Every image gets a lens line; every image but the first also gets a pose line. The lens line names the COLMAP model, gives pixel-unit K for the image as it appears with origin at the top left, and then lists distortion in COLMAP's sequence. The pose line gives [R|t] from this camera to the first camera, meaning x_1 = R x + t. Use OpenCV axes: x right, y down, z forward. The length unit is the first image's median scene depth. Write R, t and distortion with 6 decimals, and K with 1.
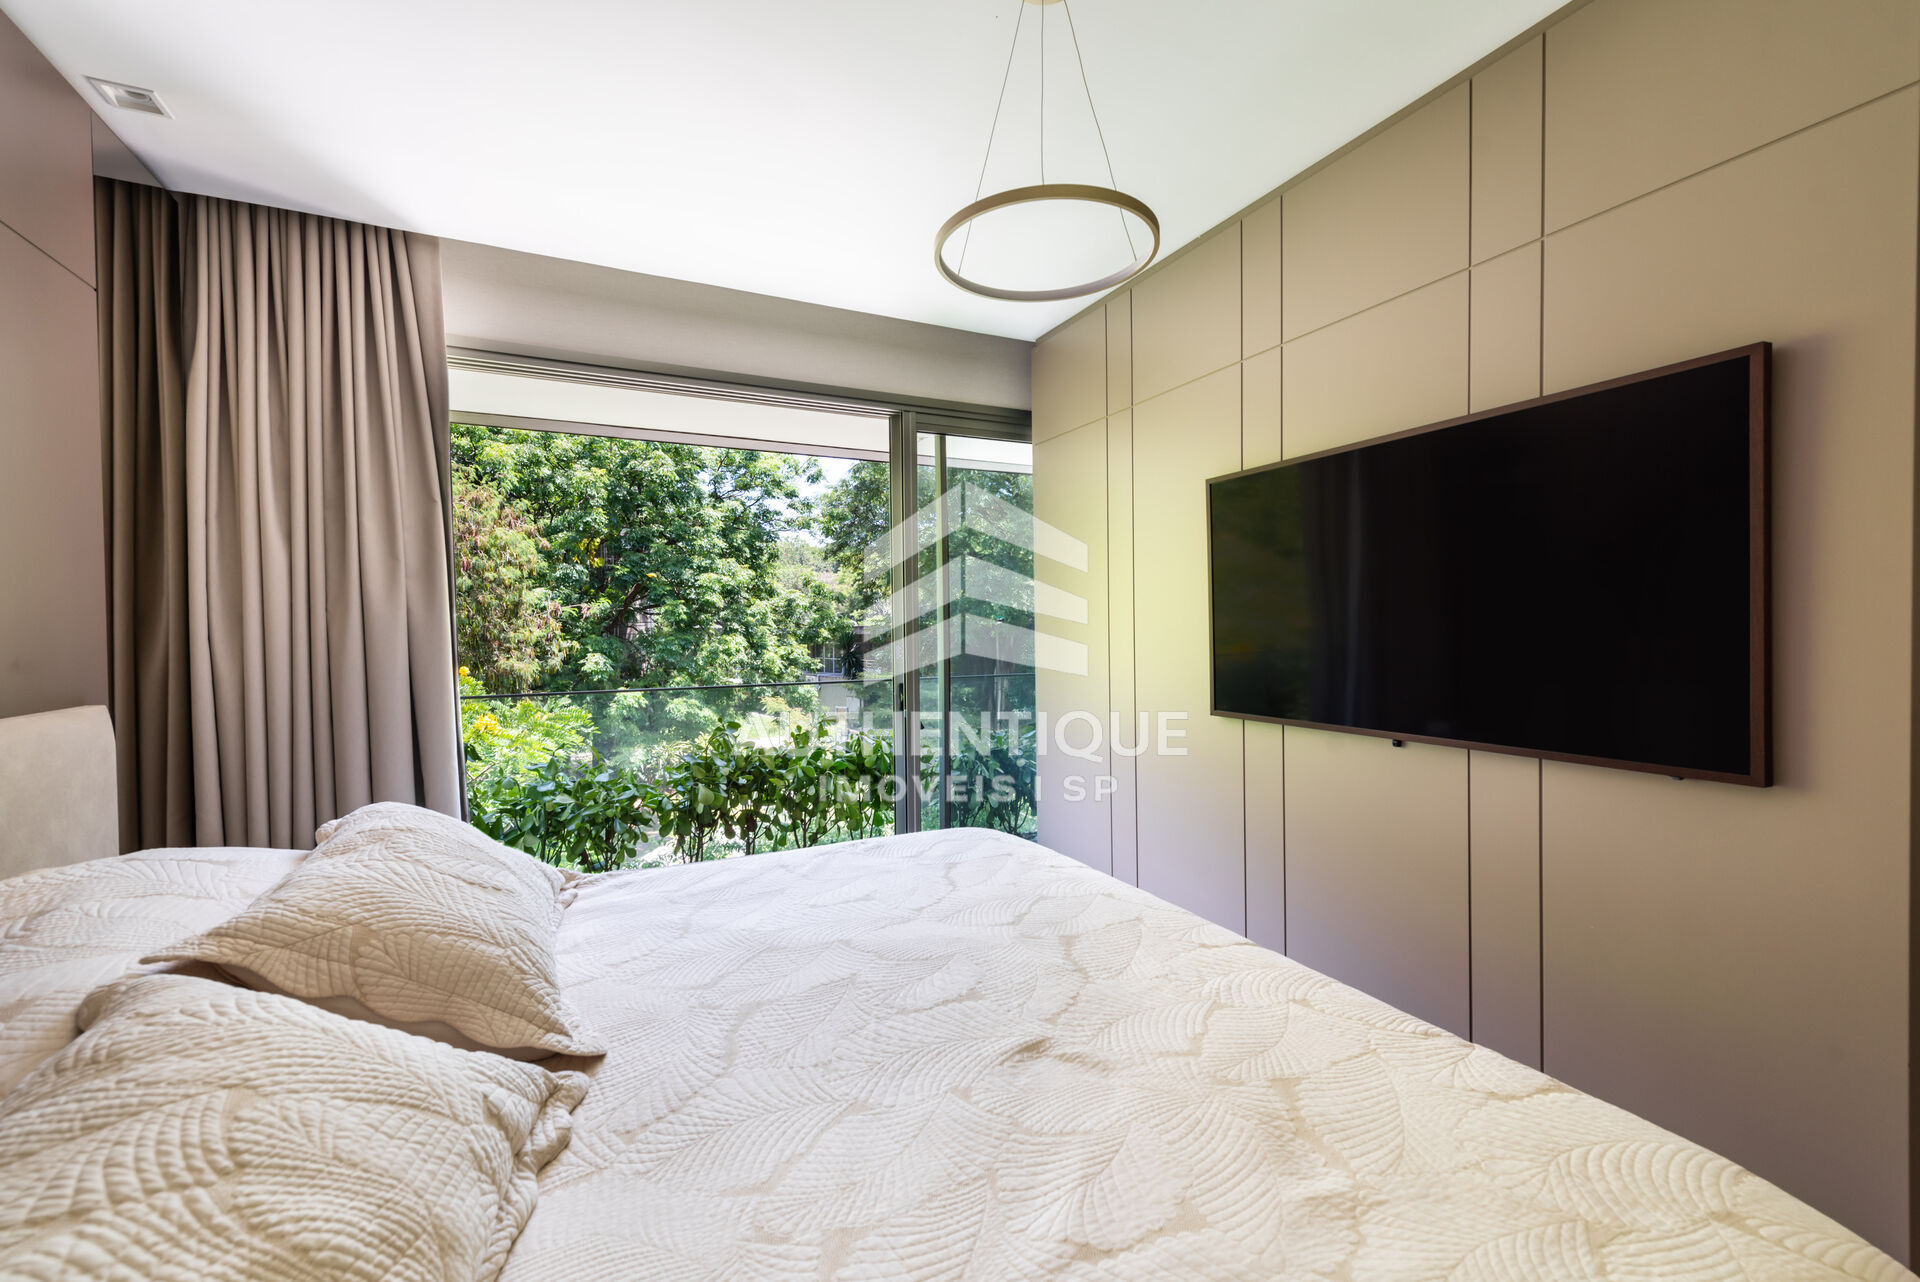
lens RADIAL K [[796.6, 0, 956.3], [0, 796.6, 630.7], [0, 0, 1]] dist [0.008888, -0.000189]
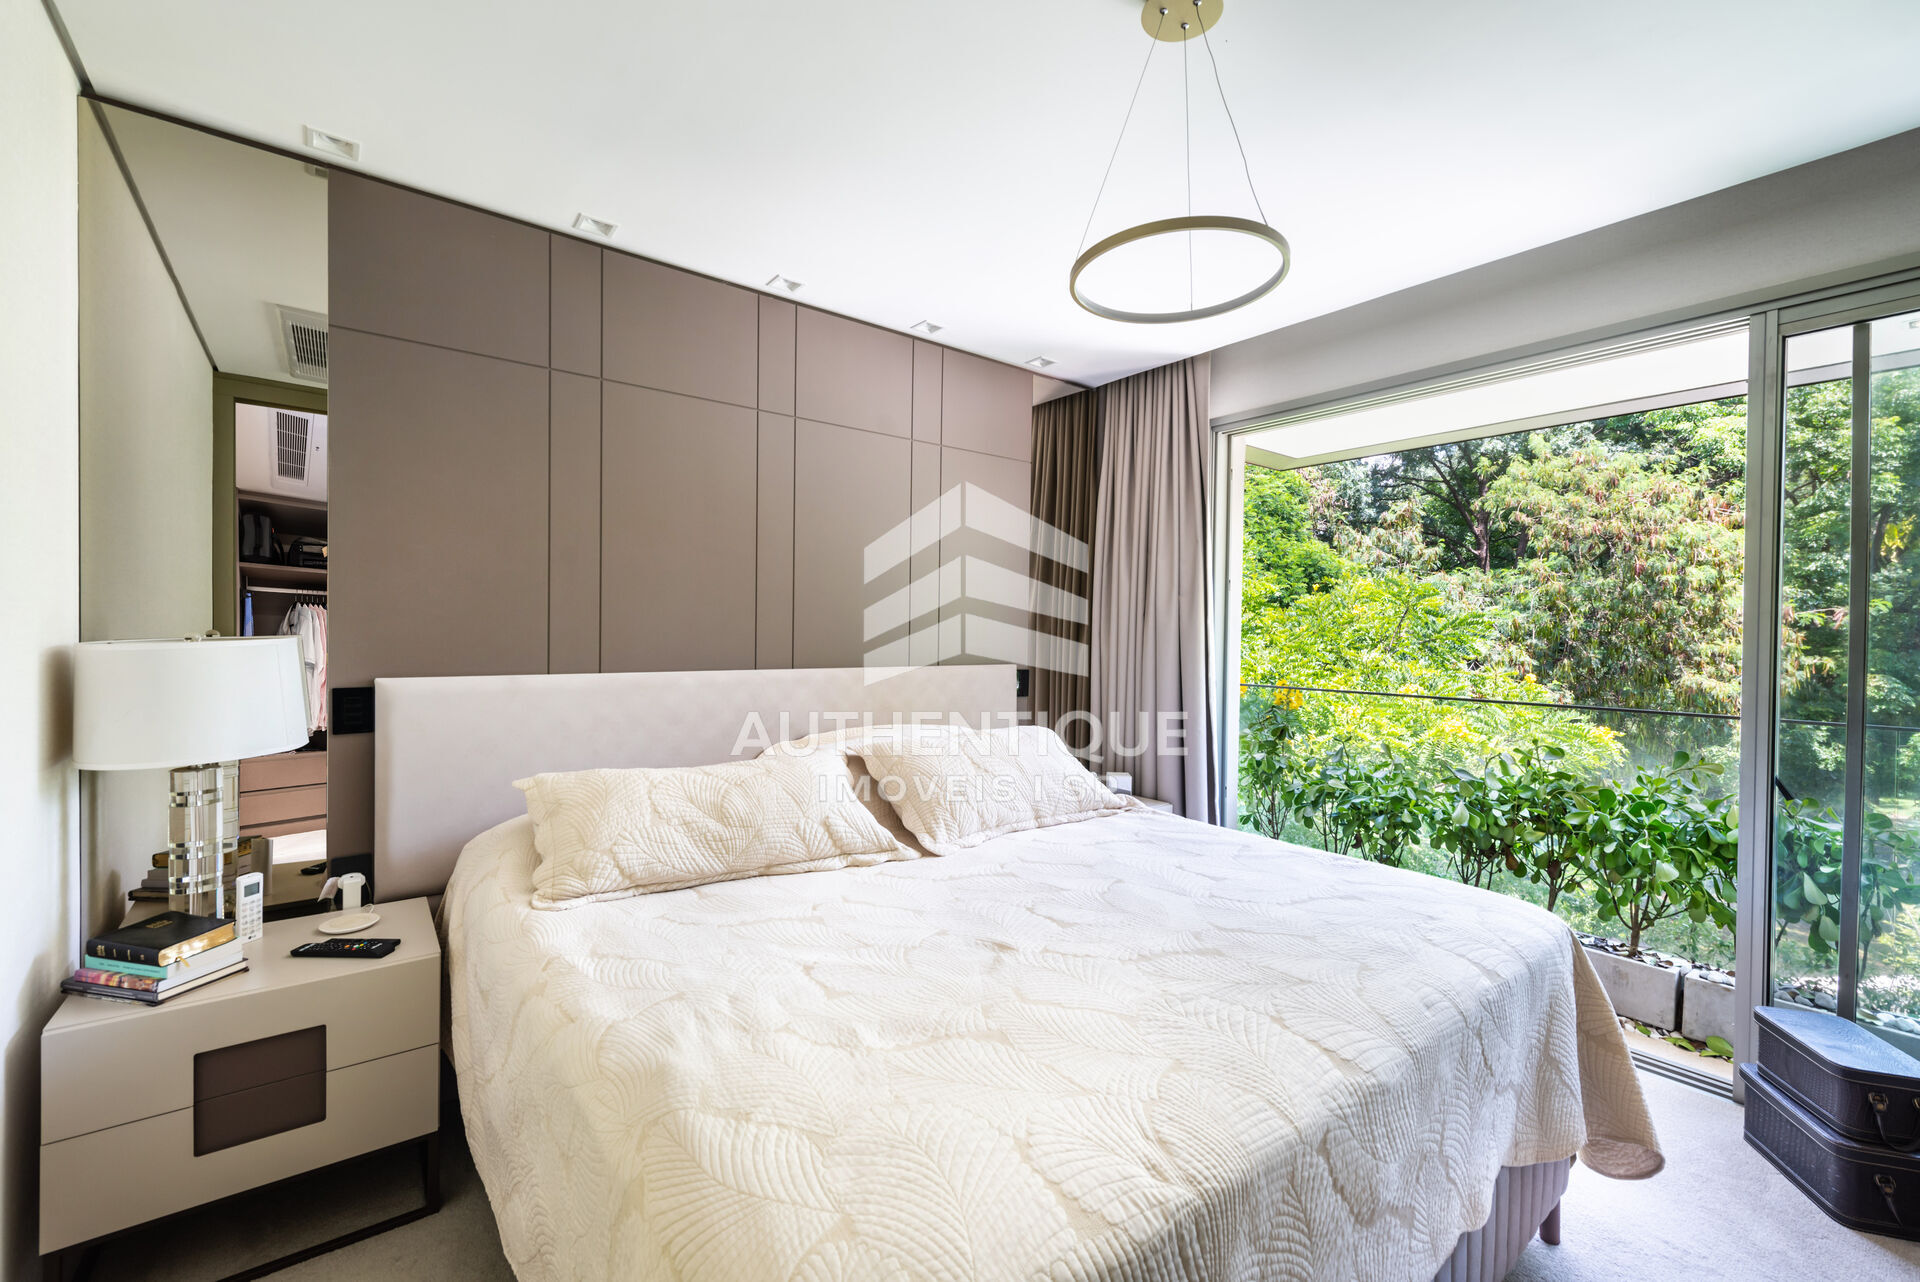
lens RADIAL K [[796.6, 0, 956.3], [0, 796.6, 630.7], [0, 0, 1]] dist [0.008888, -0.000189]
pose [[0.202200, 0.010899, -0.979284, 0.686930], [-0.021242, 0.999752, 0.006740, -0.004513], [0.979114, 0.019439, 0.202382, 0.324945]]
